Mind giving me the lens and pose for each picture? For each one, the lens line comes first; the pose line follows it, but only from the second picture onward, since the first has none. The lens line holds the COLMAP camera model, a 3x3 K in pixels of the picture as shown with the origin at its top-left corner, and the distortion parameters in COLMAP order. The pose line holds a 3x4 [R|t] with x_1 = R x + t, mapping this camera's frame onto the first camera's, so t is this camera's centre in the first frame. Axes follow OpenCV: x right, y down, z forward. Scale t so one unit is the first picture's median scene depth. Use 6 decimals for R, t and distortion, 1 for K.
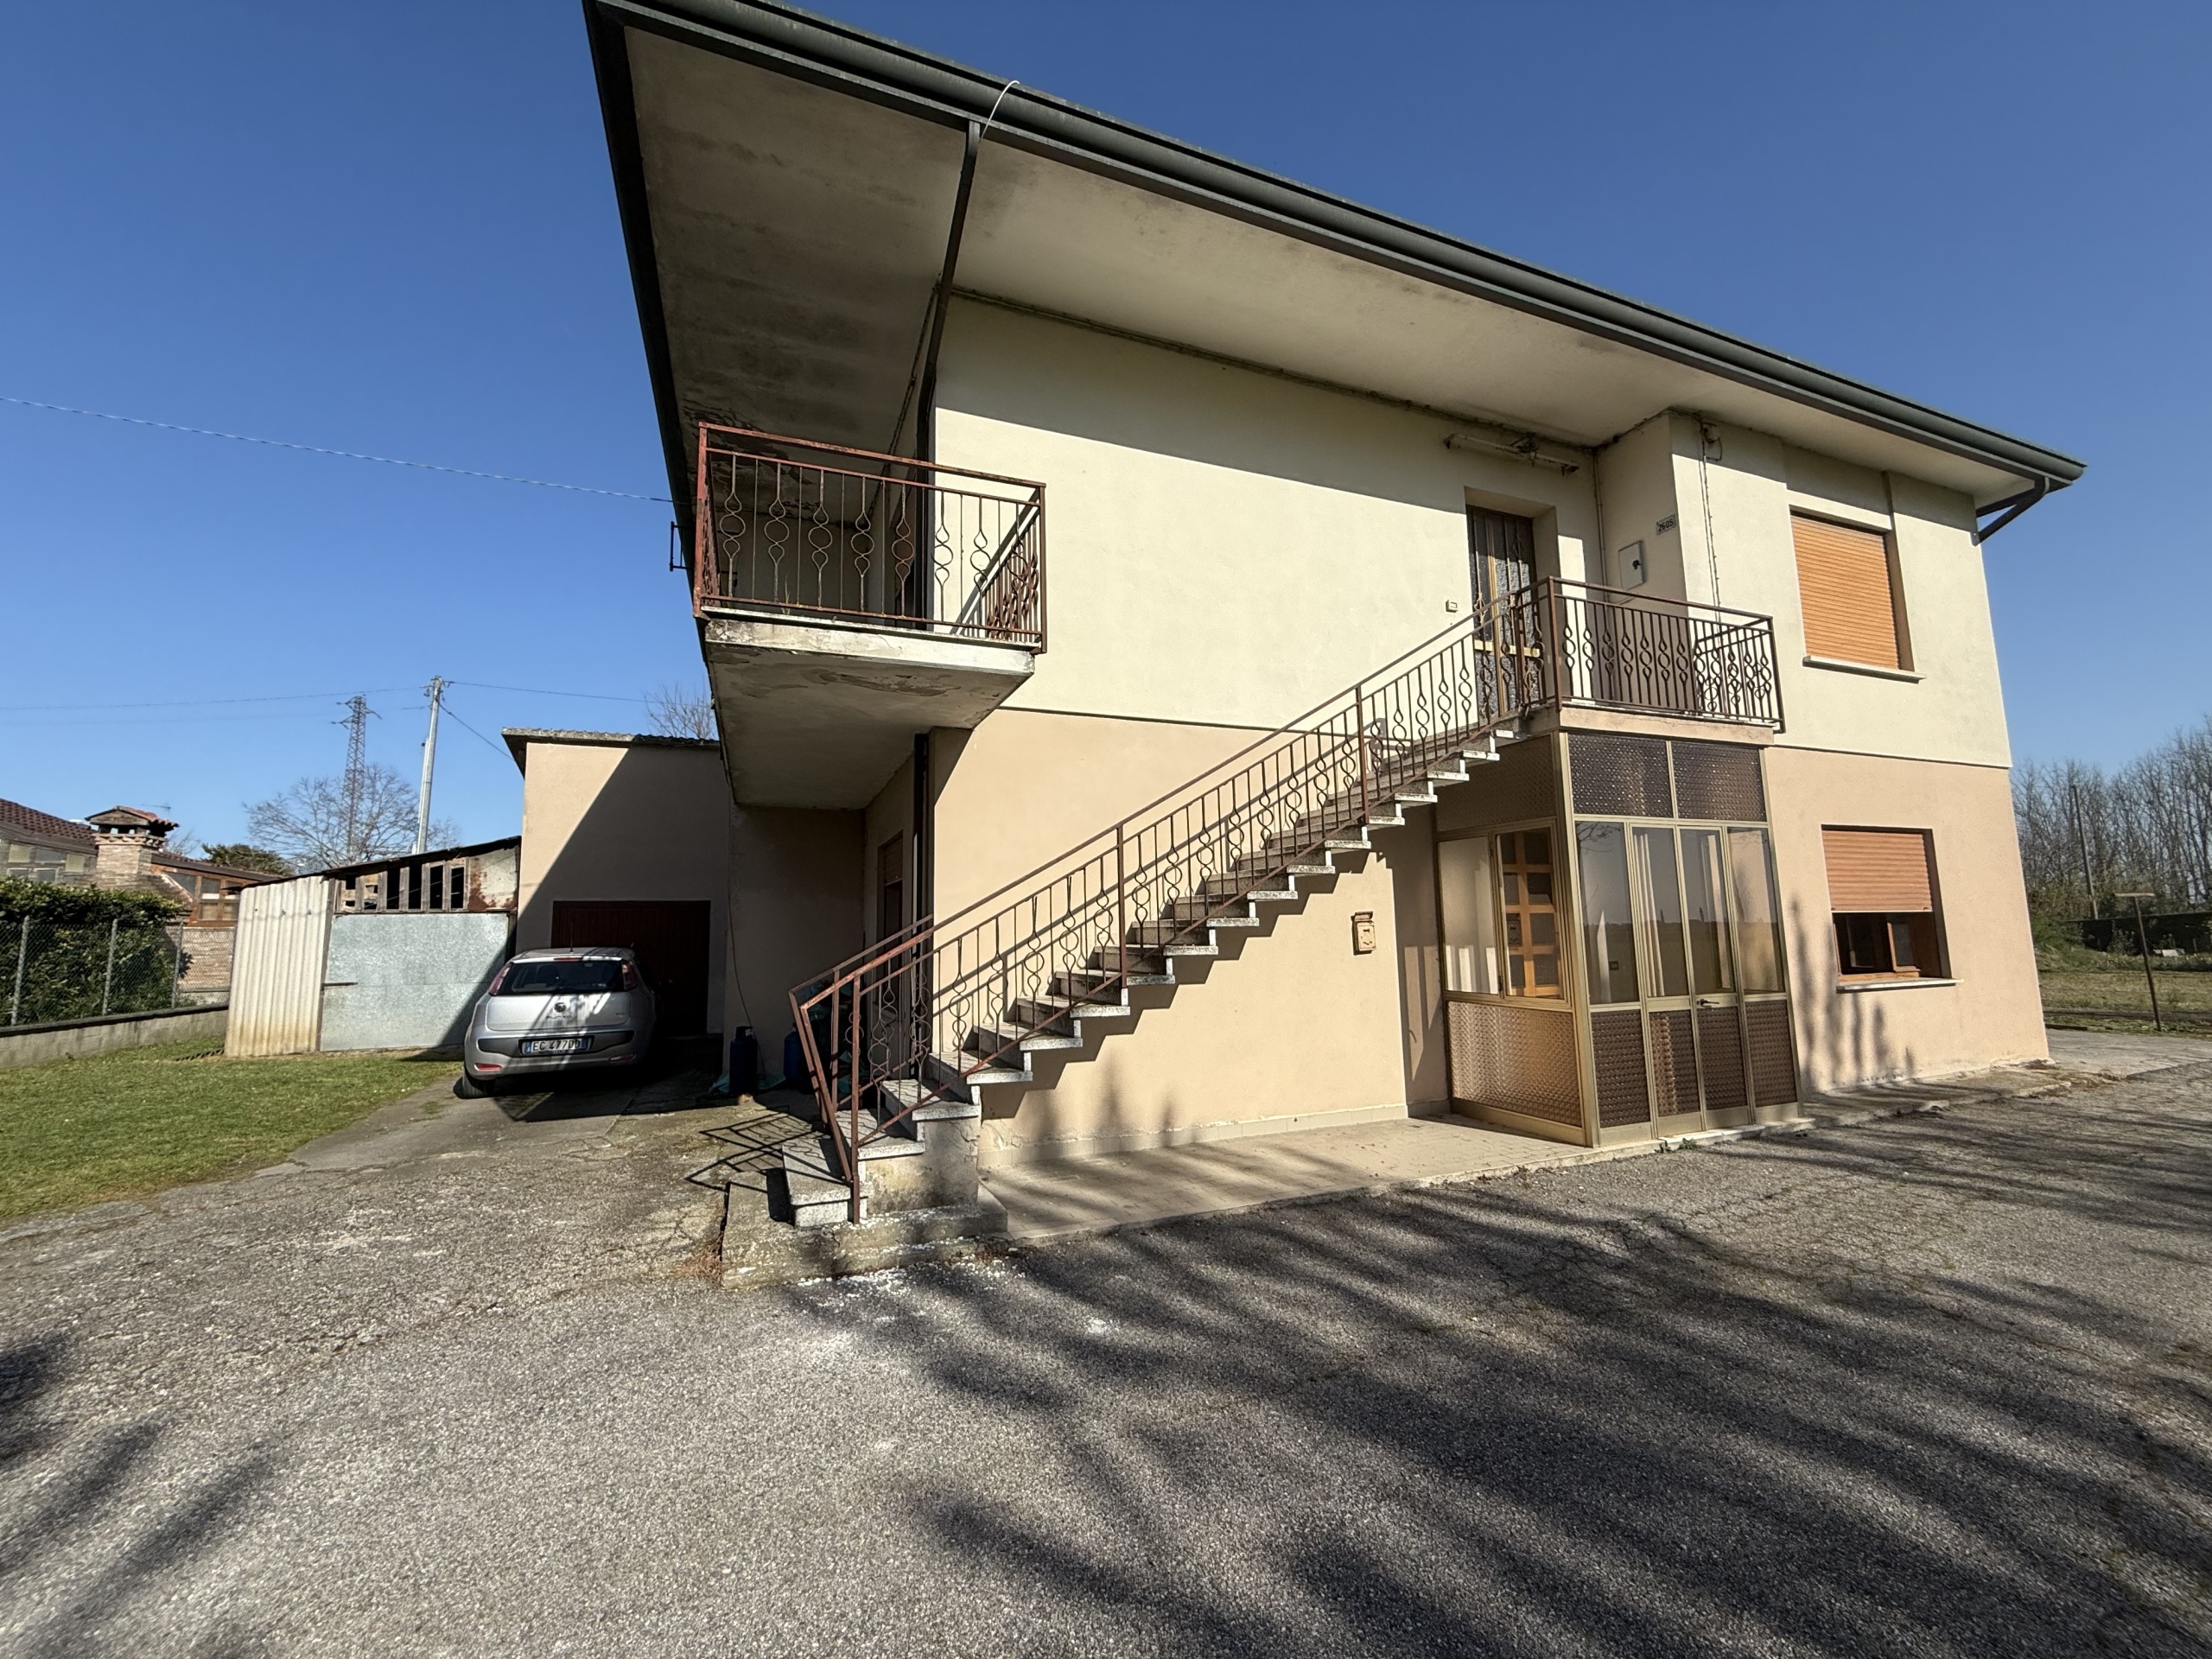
lens RADIAL K [[878.5, 0, 1103.1], [0, 878.5, 827.1], [0, 0, 1]] dist [-0.000644, -0.000150]
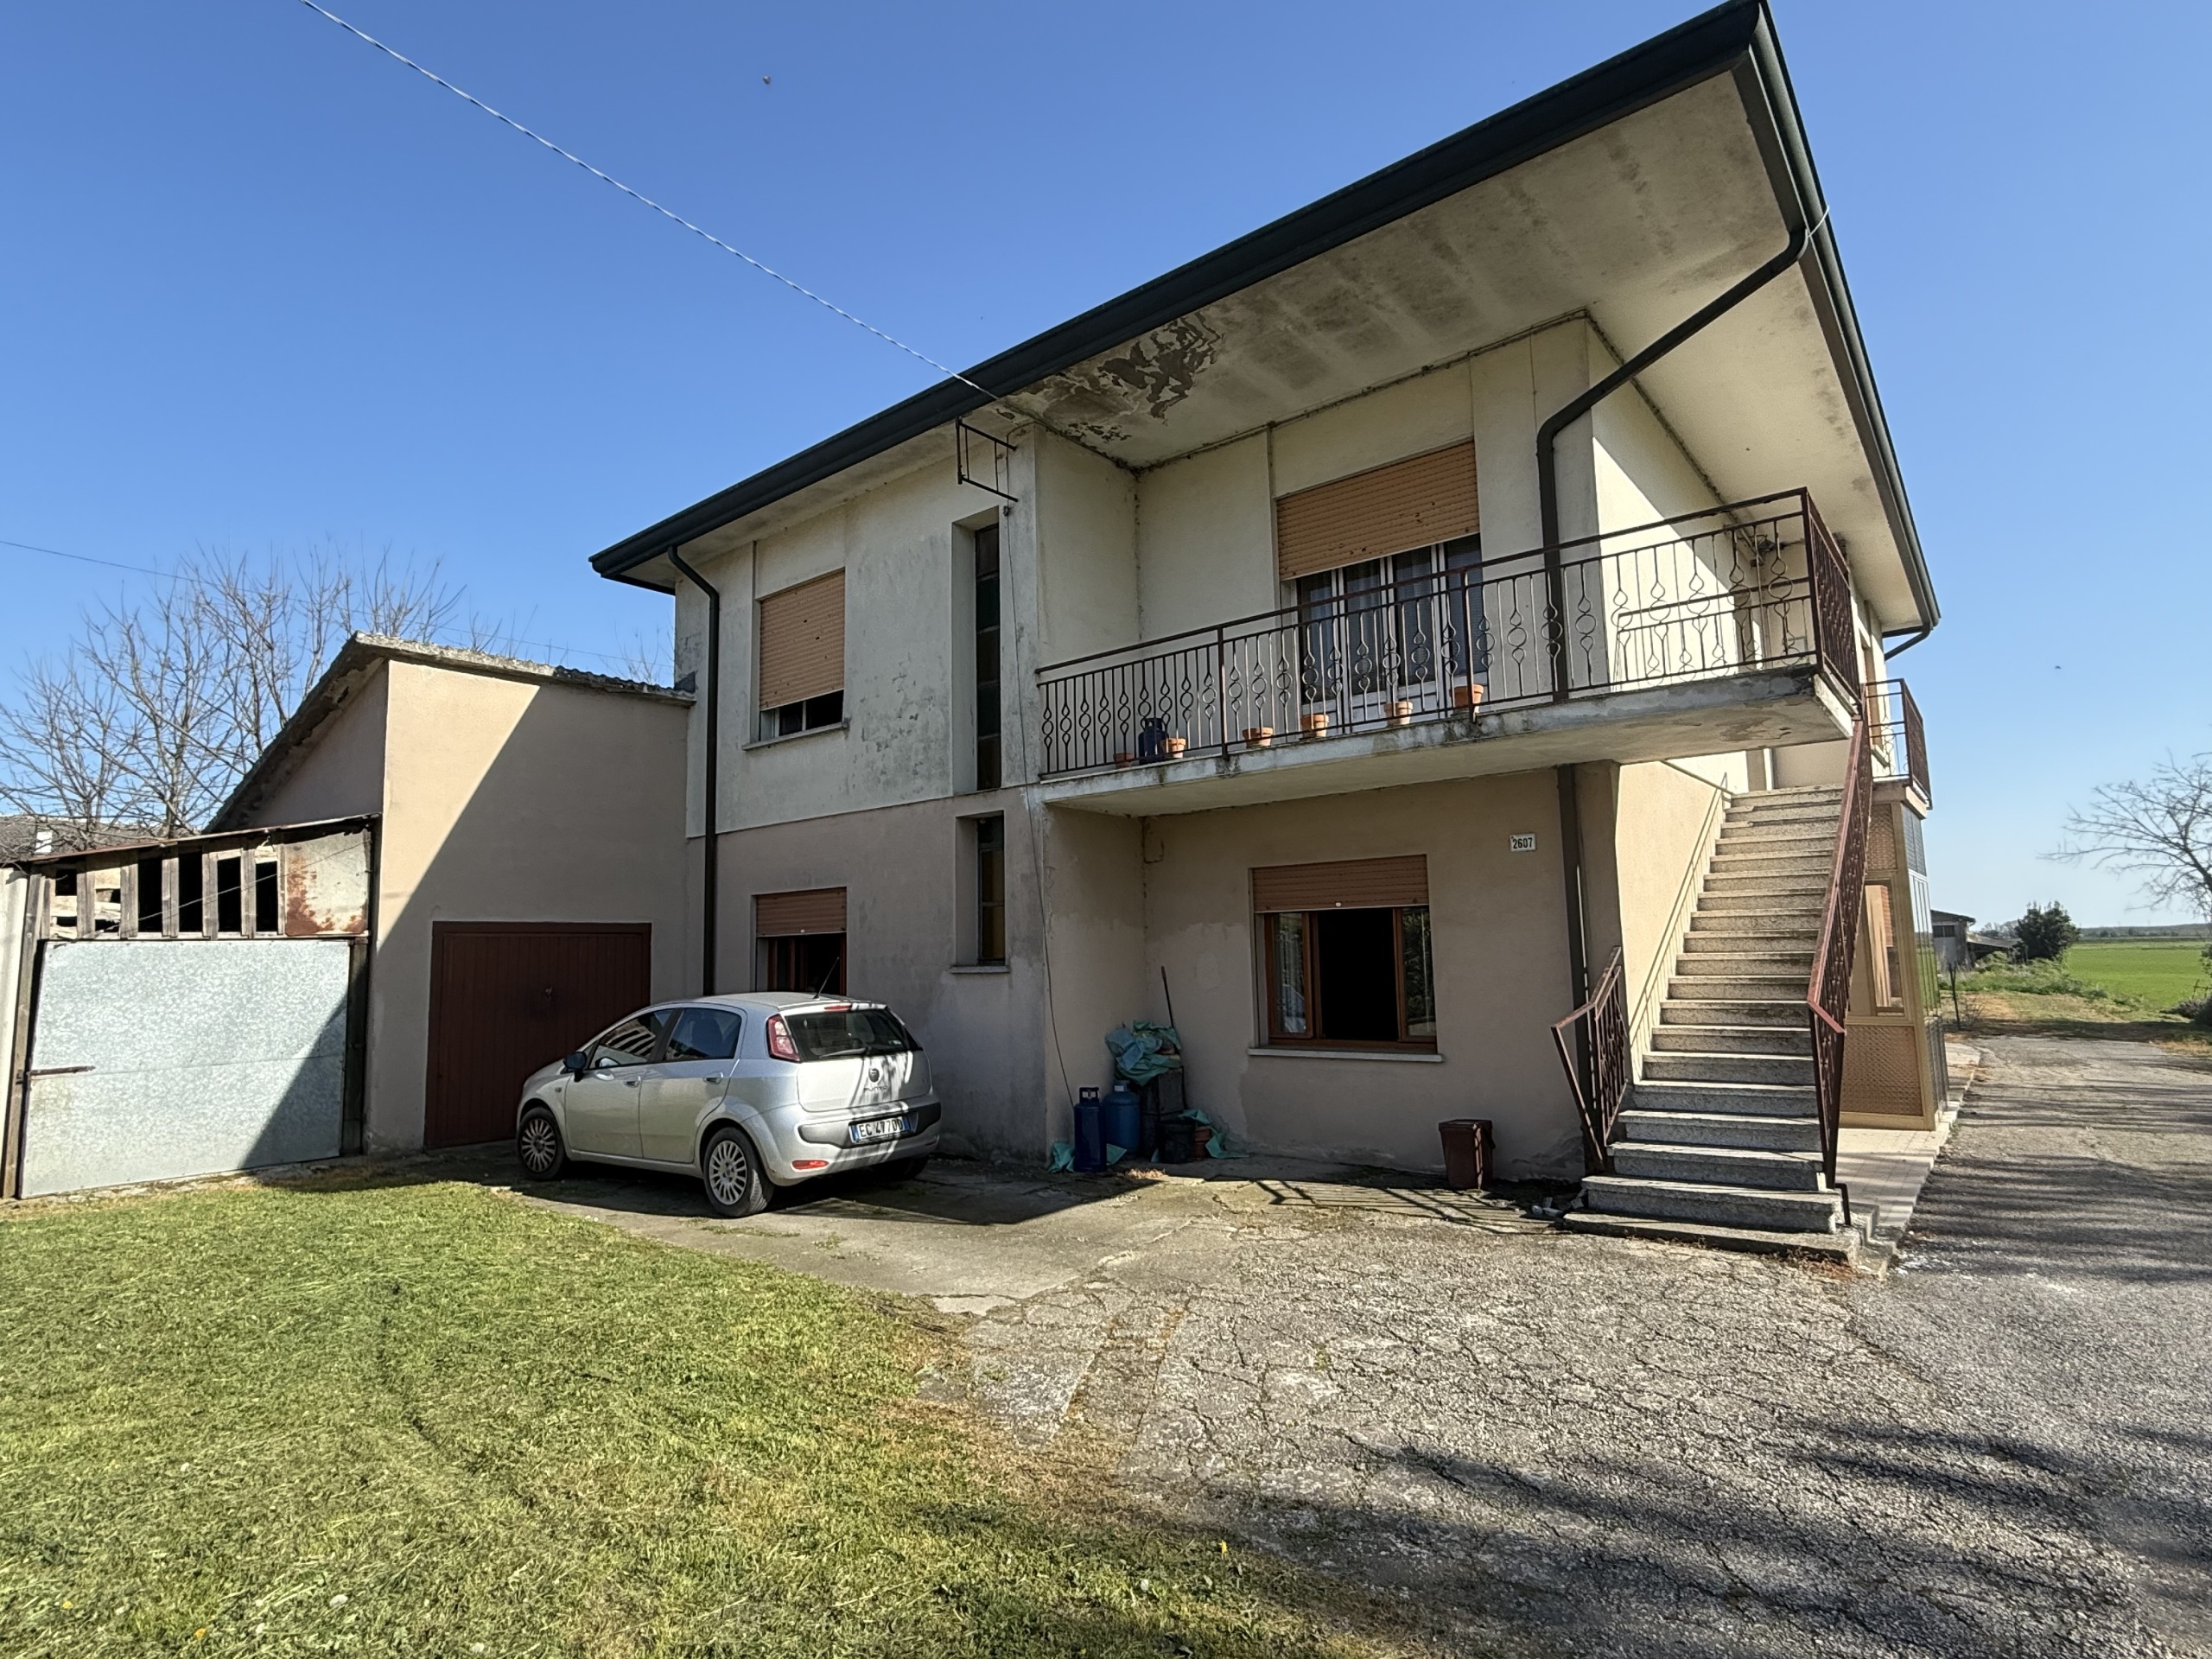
lens RADIAL K [[1137.7, 0, 1112.1], [0, 1137.7, 826.8], [0, 0, 1]] dist [0.000678, -0.001242]
pose [[0.869267, 0.055041, 0.491269, -0.908626], [-0.052639, 0.998438, -0.018723, 0.011228], [-0.491532, -0.009584, 0.870807, 0.101955]]
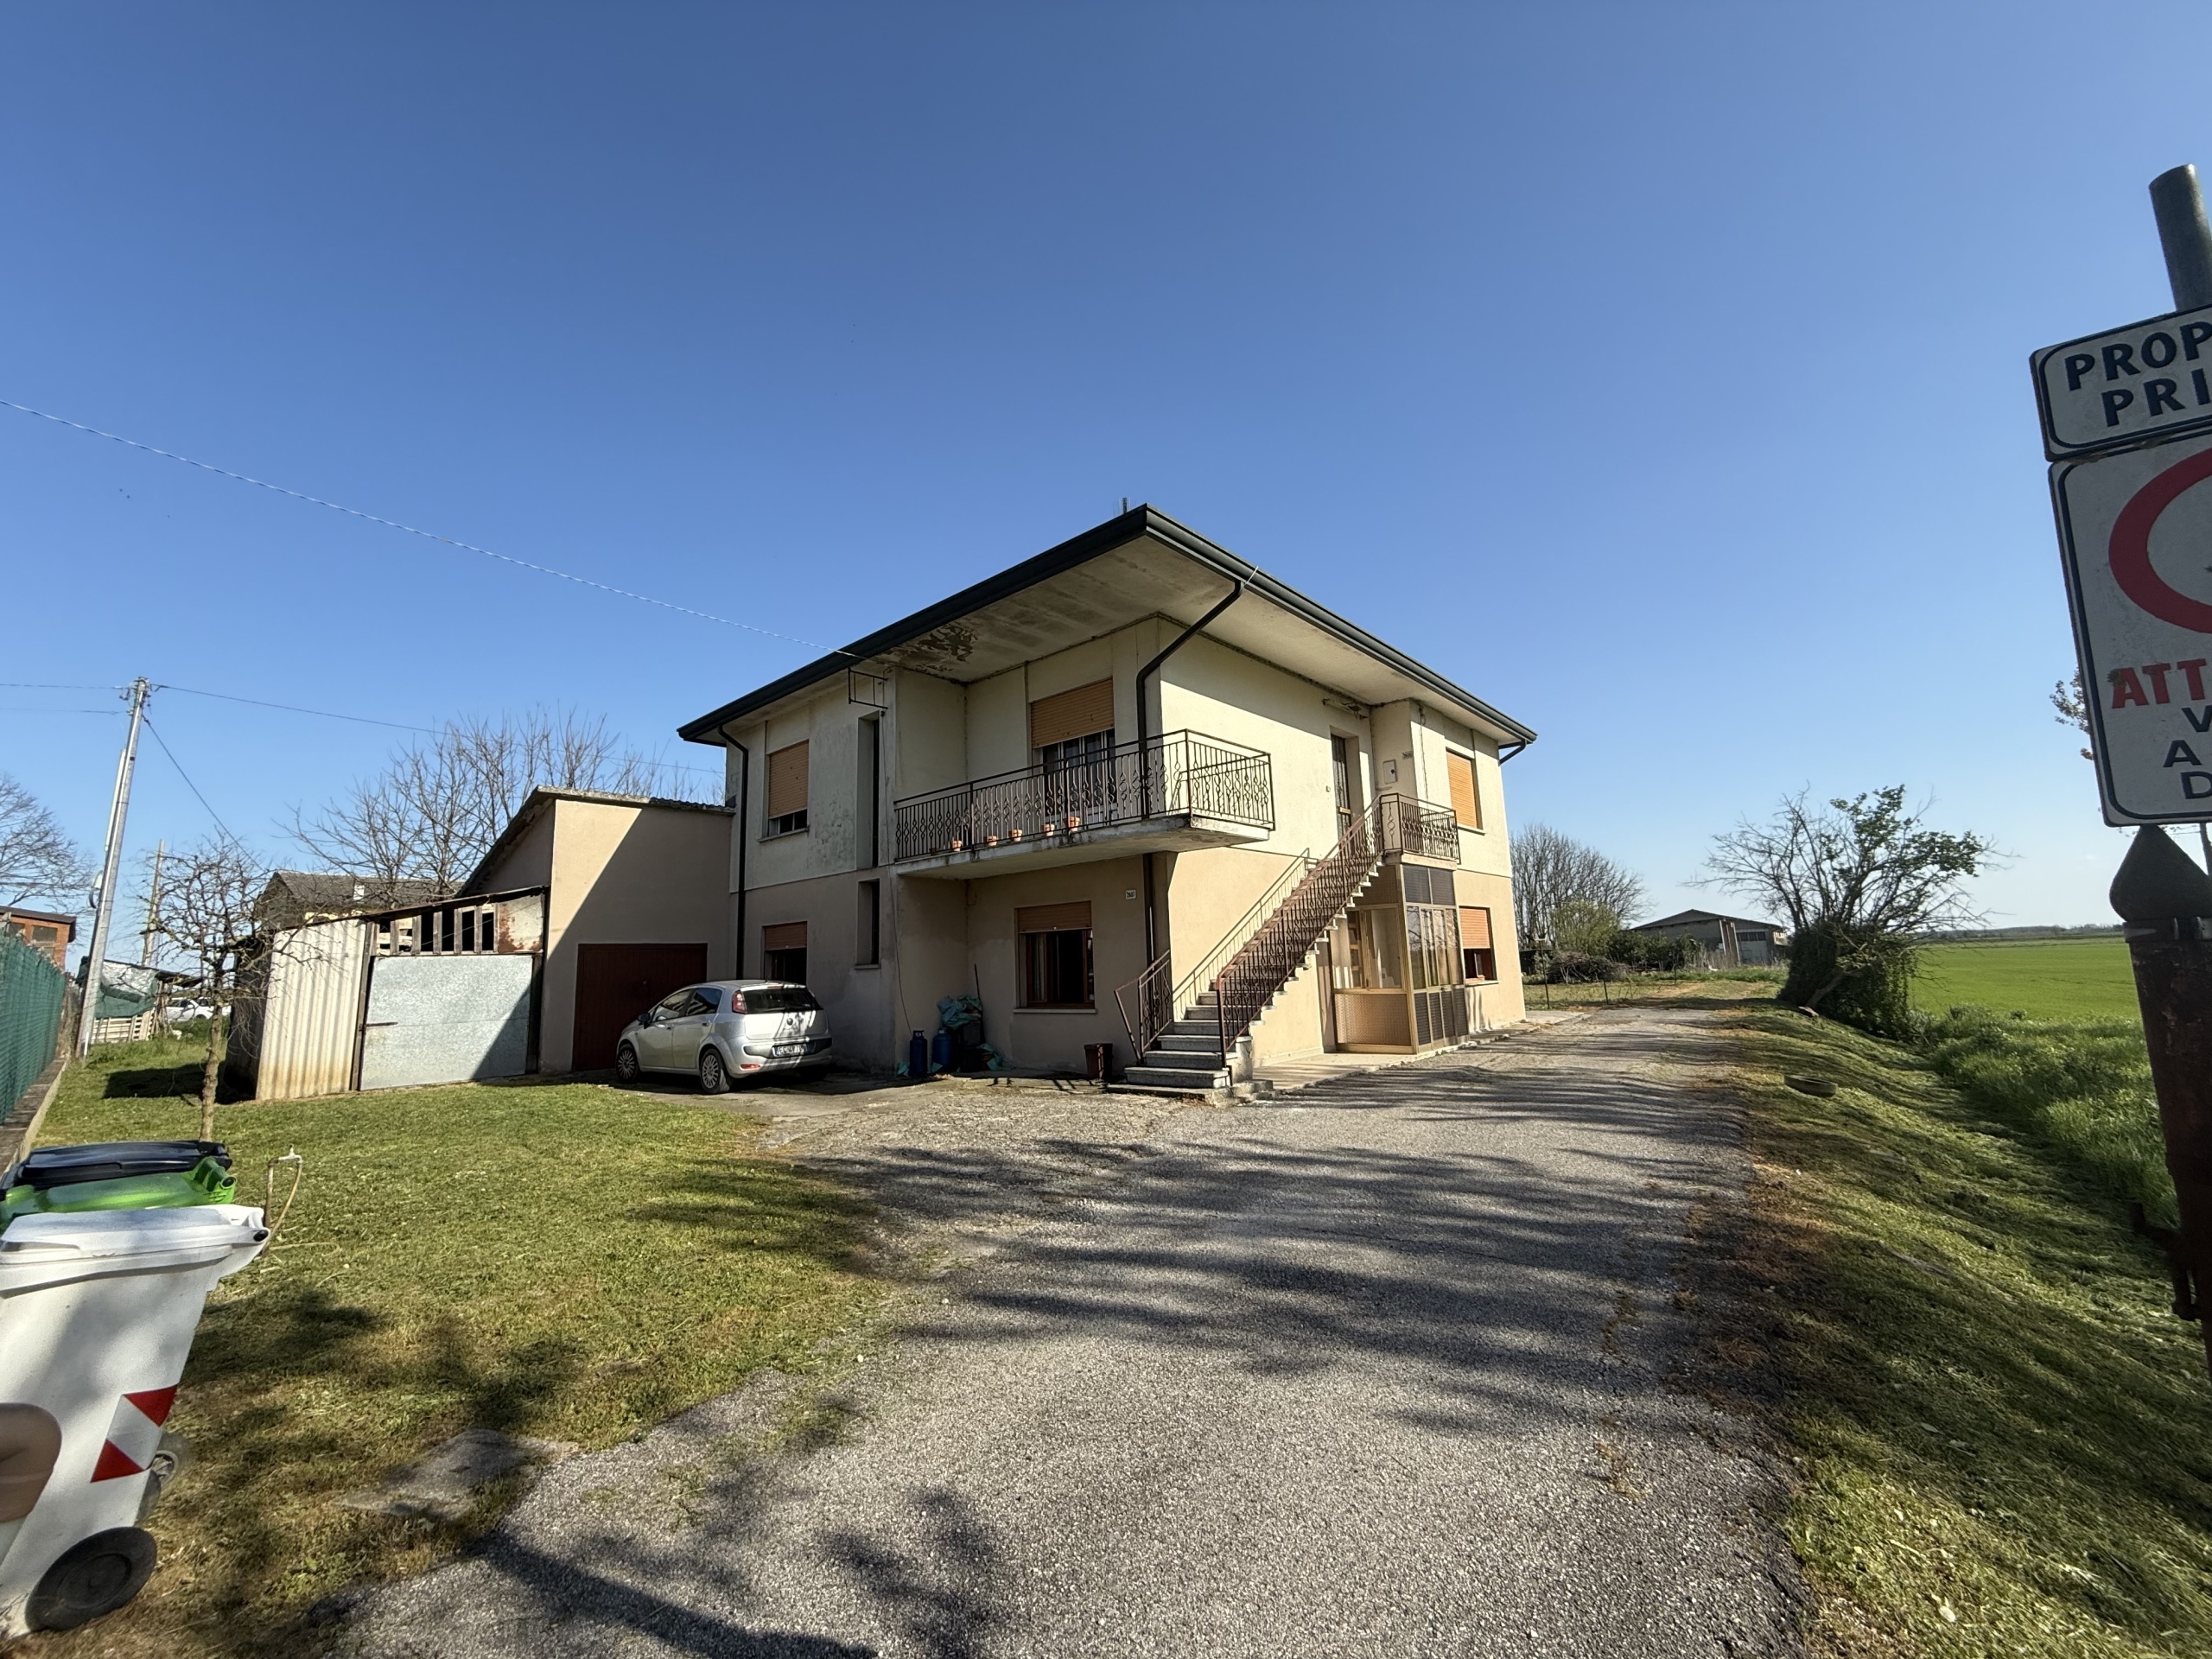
lens RADIAL K [[878.5, 0, 1103.1], [0, 878.5, 827.1], [0, 0, 1]] dist [-0.000644, -0.000150]
pose [[0.892562, 0.058423, 0.447123, -0.806019], [-0.036464, 0.997675, -0.057570, -0.035022], [-0.449447, 0.035081, 0.892618, -0.442494]]
